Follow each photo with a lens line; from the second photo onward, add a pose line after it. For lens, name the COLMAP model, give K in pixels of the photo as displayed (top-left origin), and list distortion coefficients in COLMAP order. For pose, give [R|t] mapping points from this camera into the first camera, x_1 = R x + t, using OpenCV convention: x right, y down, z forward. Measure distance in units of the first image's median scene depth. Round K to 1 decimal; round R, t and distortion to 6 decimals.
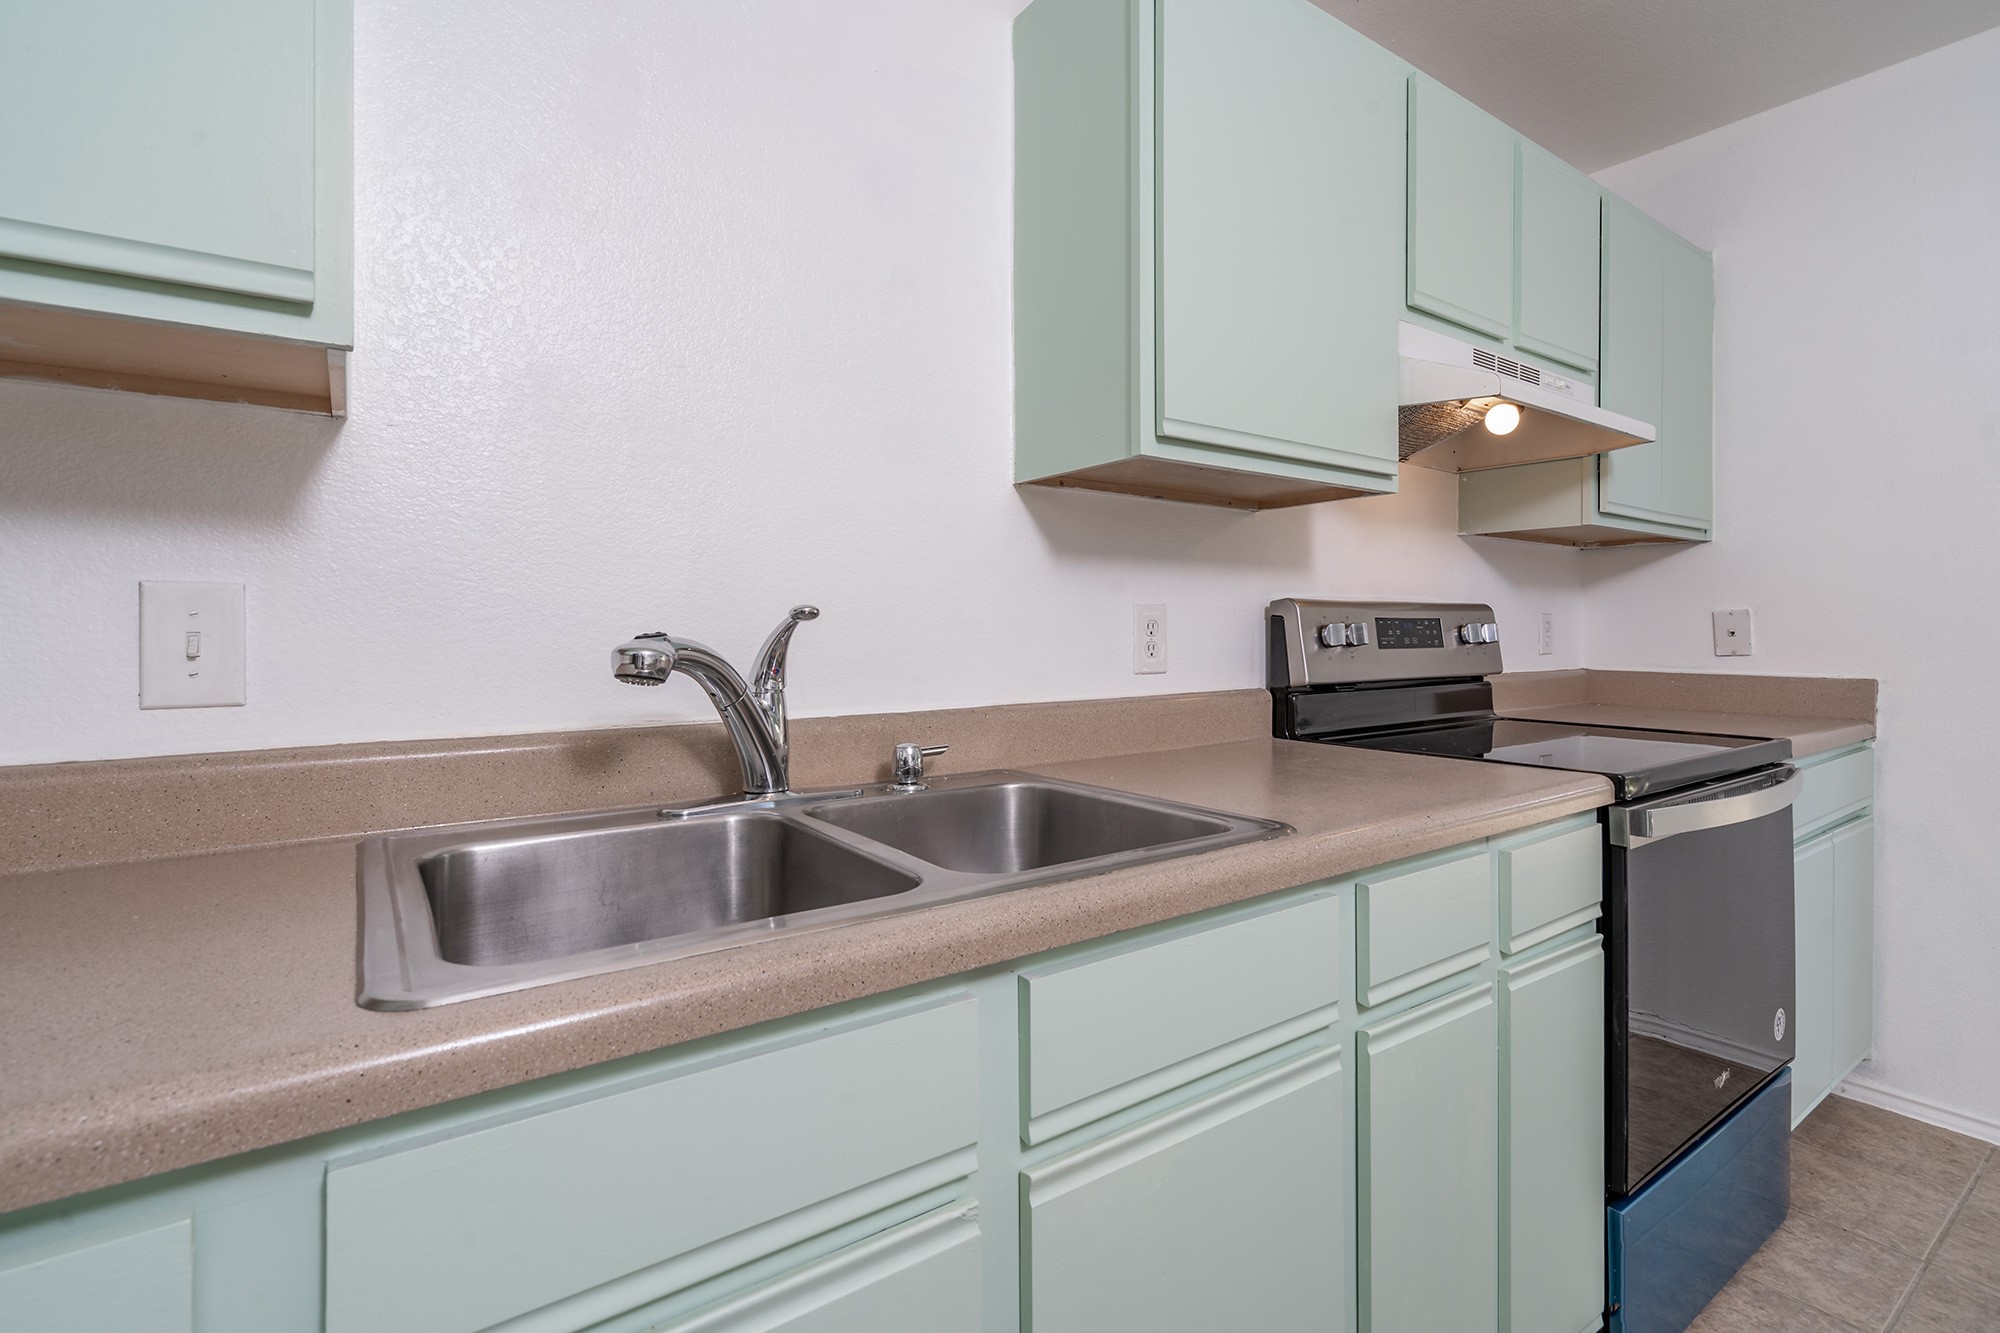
lens RADIAL K [[914.4, 0, 963.7], [0, 914.4, 632.0], [0, 0, 1]] dist [-0.001763, 0.001659]
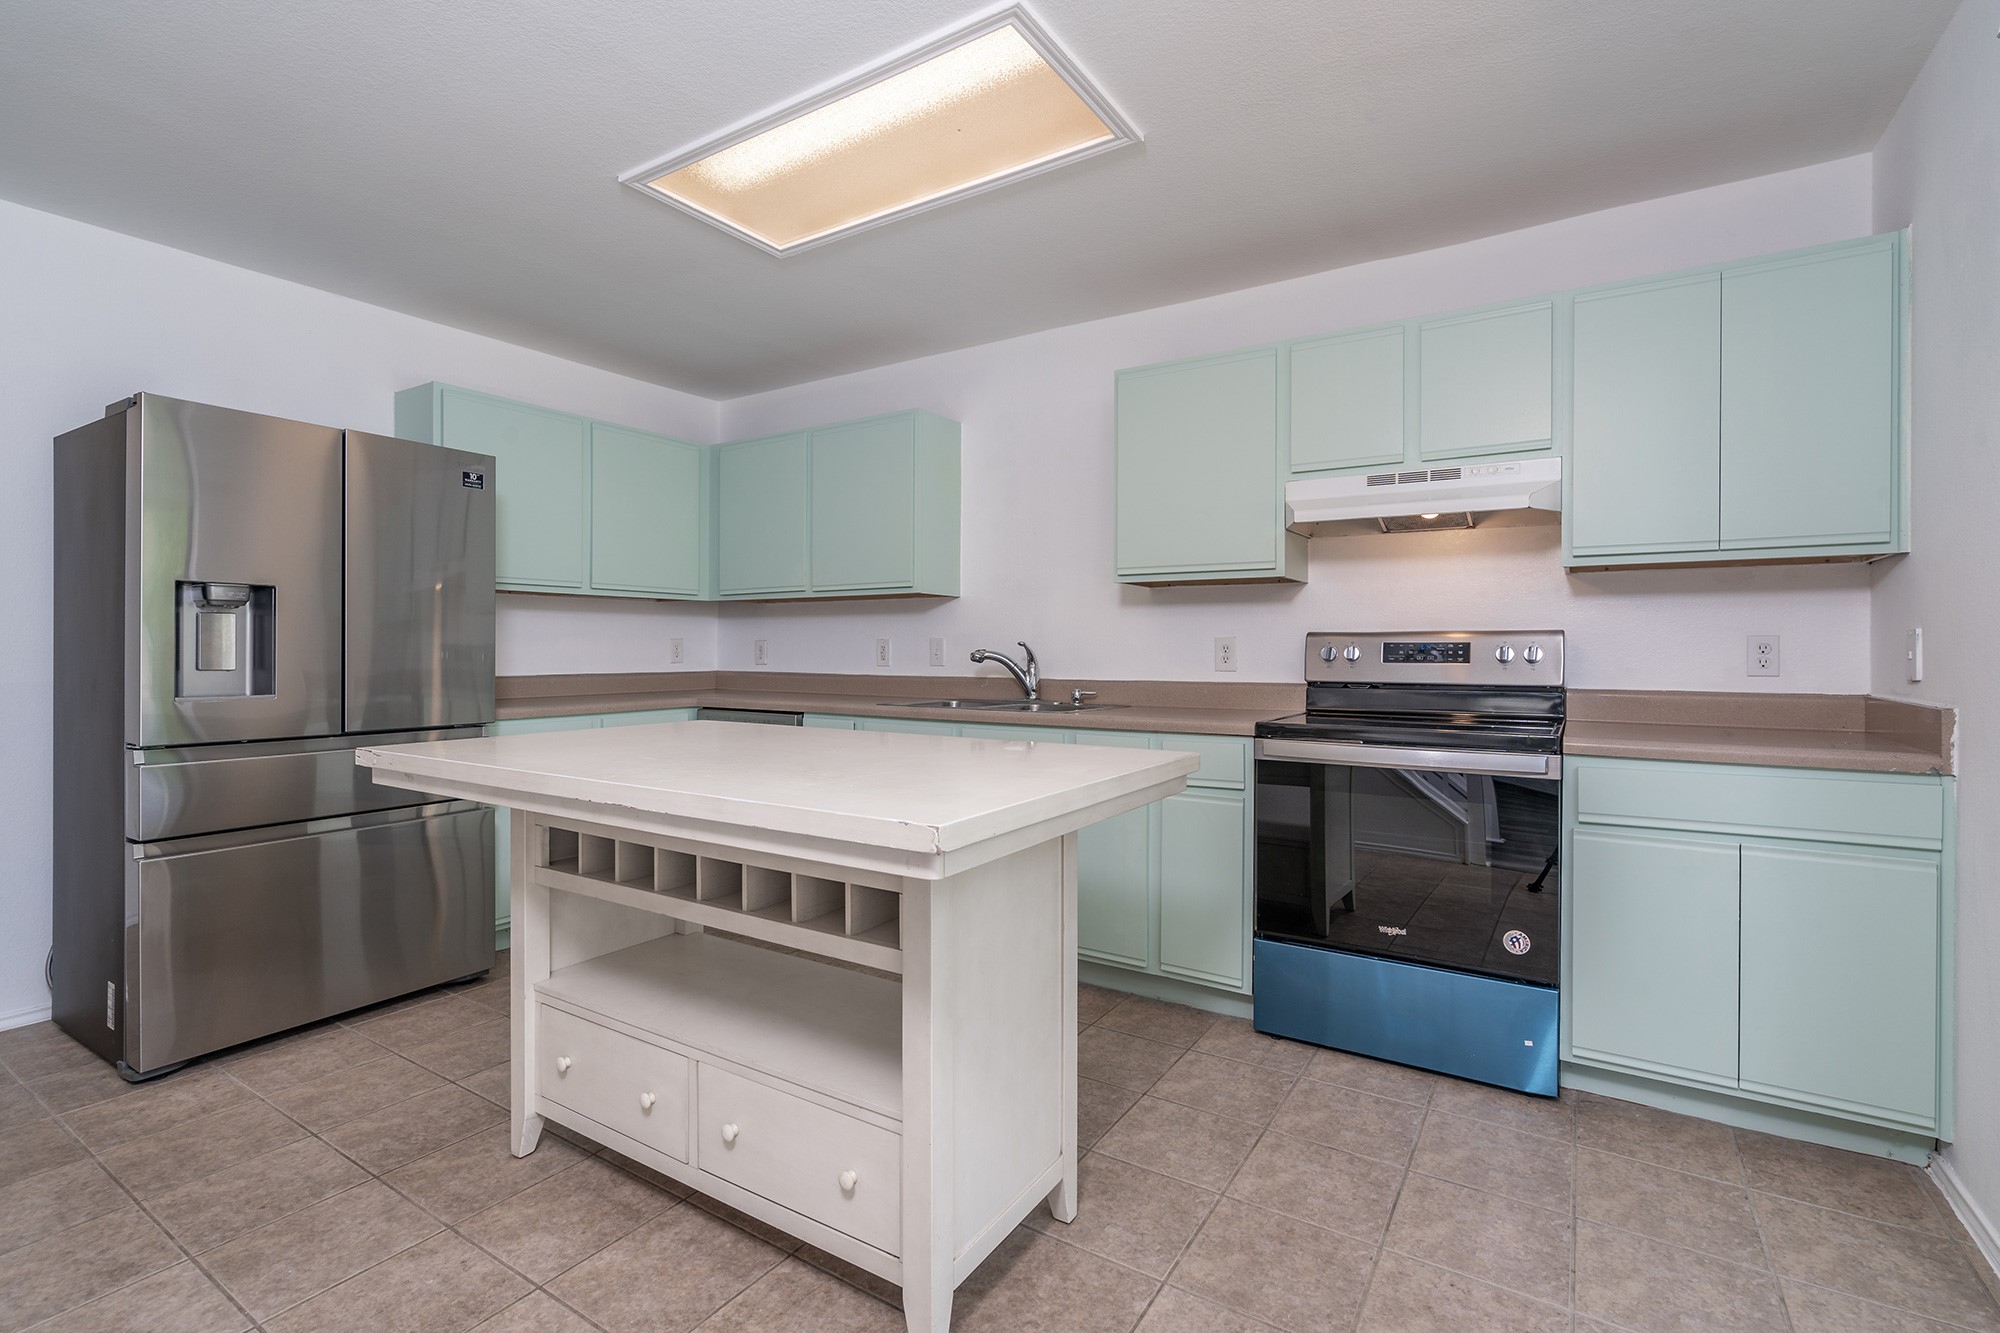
lens RADIAL K [[914.4, 0, 995.5], [0, 914.4, 656.5], [0, 0, 1]] dist [-0.001763, 0.001659]
pose [[0.396663, 0.011856, -0.917888, 1.711937], [-0.005383, 0.999929, 0.010589, -0.005248], [0.917949, 0.000741, 0.396698, -0.229156]]
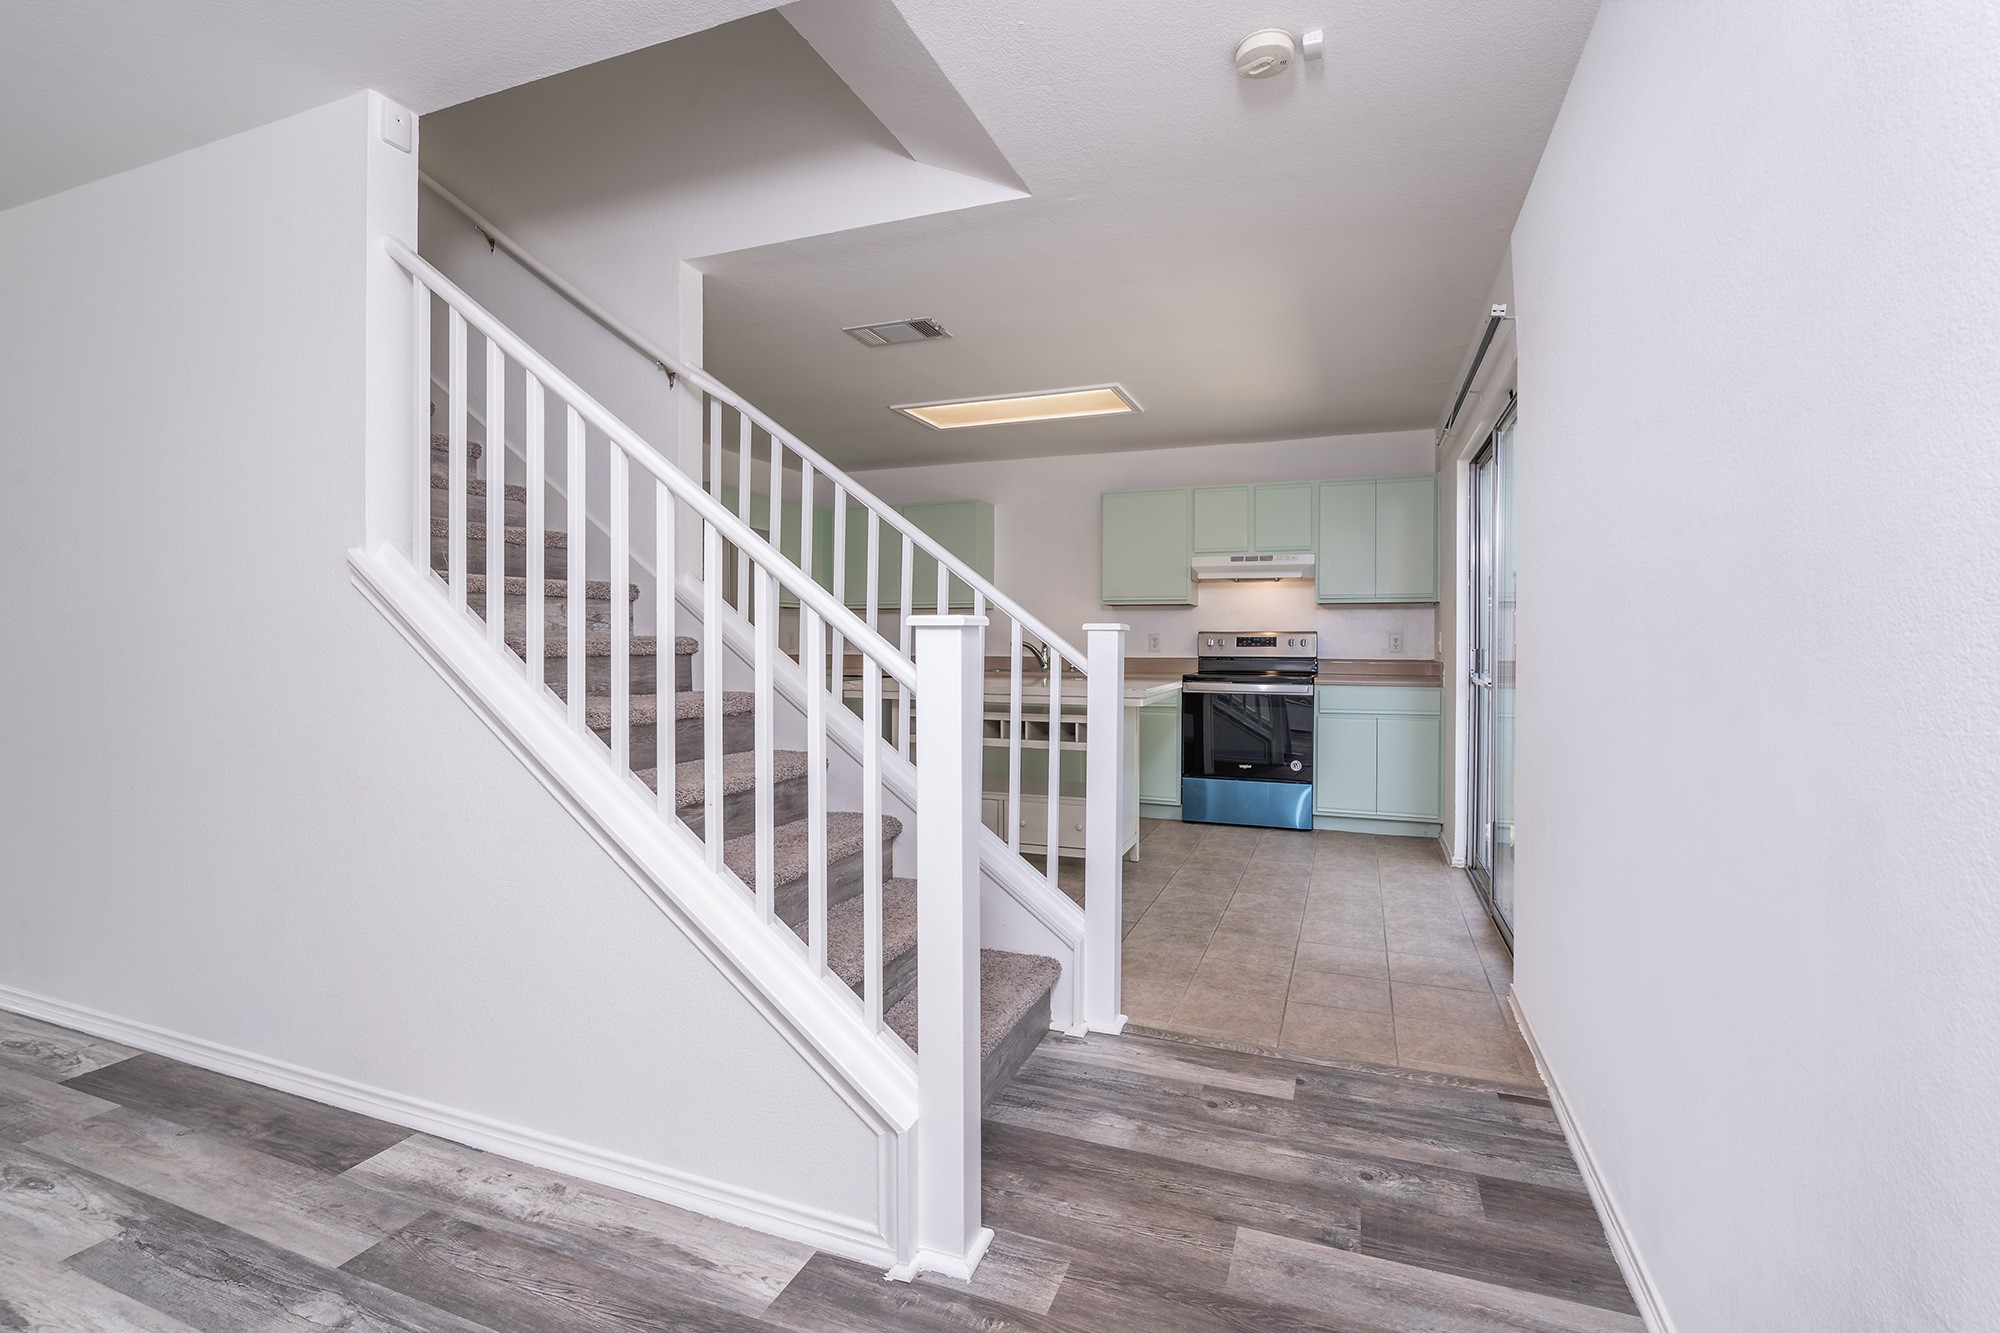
lens RADIAL K [[914.4, 0, 989.1], [0, 914.4, 651.5], [0, 0, 1]] dist [-0.001763, 0.001659]
pose [[0.561268, 0.011253, -0.827558, 2.736073], [-0.008627, 0.999933, 0.007747, 0.019653], [0.827589, 0.002791, 0.561327, -1.558245]]
